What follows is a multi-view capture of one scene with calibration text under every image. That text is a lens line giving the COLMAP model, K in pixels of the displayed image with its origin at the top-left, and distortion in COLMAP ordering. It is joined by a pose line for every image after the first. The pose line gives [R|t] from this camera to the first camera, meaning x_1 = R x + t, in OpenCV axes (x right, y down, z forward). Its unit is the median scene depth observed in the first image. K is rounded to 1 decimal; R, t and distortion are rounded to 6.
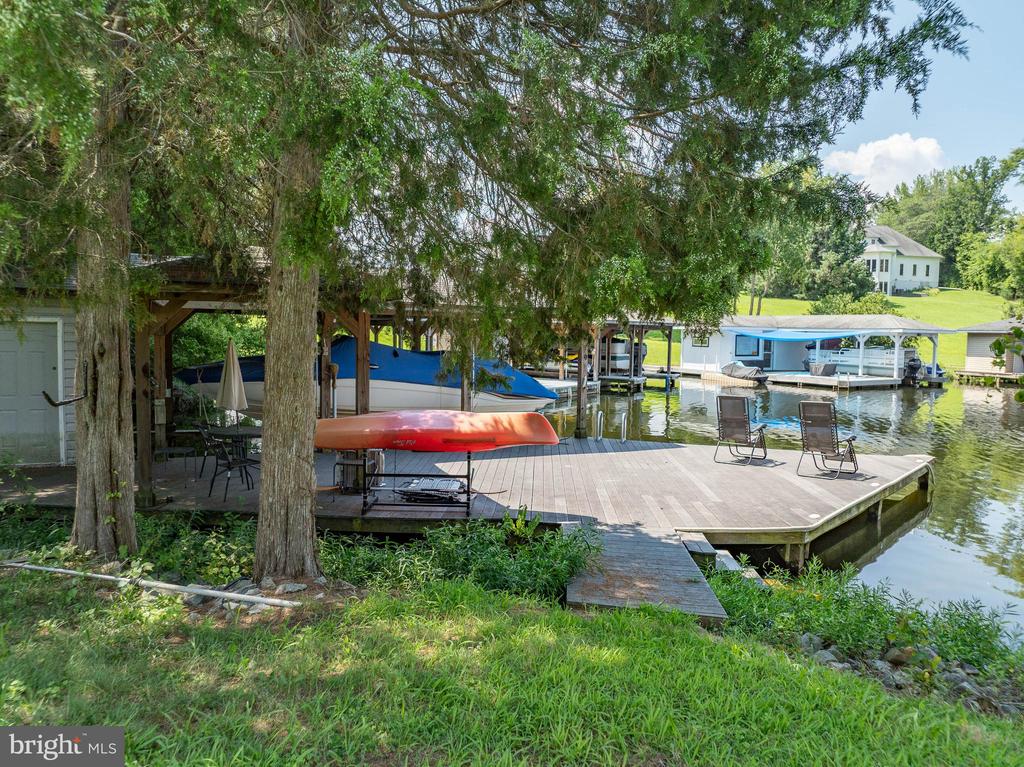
lens RADIAL K [[720.7, 0, 519.7], [0, 720.7, 383.8], [0, 0, 1]] dist [-0.043239, 0.015486]
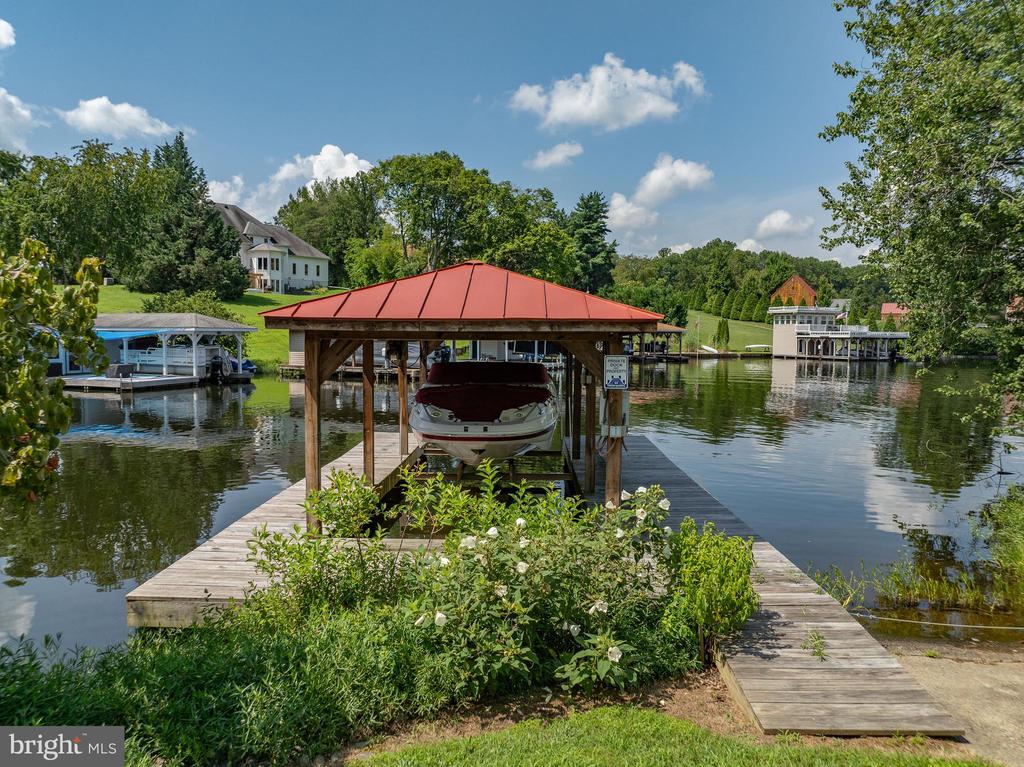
lens RADIAL K [[720.7, 0, 509.5], [0, 720.7, 385.6], [0, 0, 1]] dist [-0.043239, 0.015486]
pose [[0.775477, -0.054900, 0.628985, 0.129655], [0.048917, 0.998442, 0.026837, -0.000031], [-0.629478, 0.009957, 0.776954, -0.034351]]
